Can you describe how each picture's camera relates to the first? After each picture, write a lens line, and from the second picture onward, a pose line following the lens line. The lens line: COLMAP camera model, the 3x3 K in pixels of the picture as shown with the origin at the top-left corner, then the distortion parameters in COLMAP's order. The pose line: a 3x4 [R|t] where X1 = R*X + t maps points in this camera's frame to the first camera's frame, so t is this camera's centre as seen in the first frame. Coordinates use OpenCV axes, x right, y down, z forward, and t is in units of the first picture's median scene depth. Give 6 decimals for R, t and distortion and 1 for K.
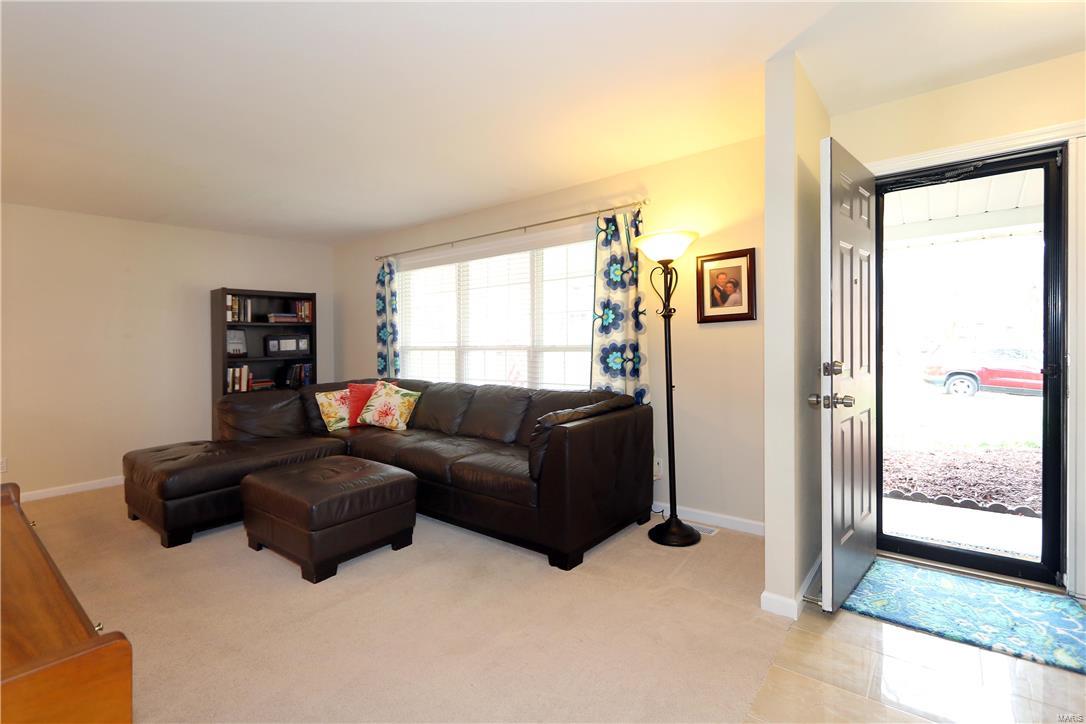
lens RADIAL K [[501.6, 0, 544.7], [0, 501.6, 365.6], [0, 0, 1]] dist [0.003987, -0.002316]
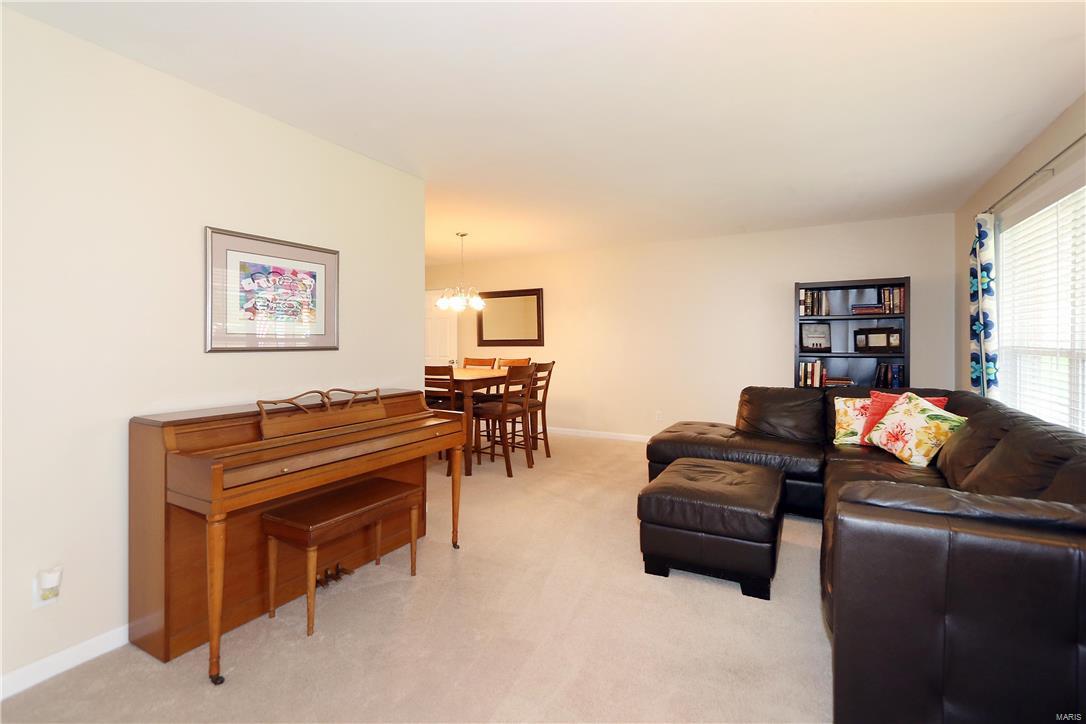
lens RADIAL K [[501.6, 0, 541.5], [0, 501.6, 349.7], [0, 0, 1]] dist [0.003987, -0.002316]
pose [[0.180783, 0.040152, -0.982703, 0.266151], [-0.051270, 0.998193, 0.031353, -0.024898], [0.982186, 0.044715, 0.182515, 0.308909]]
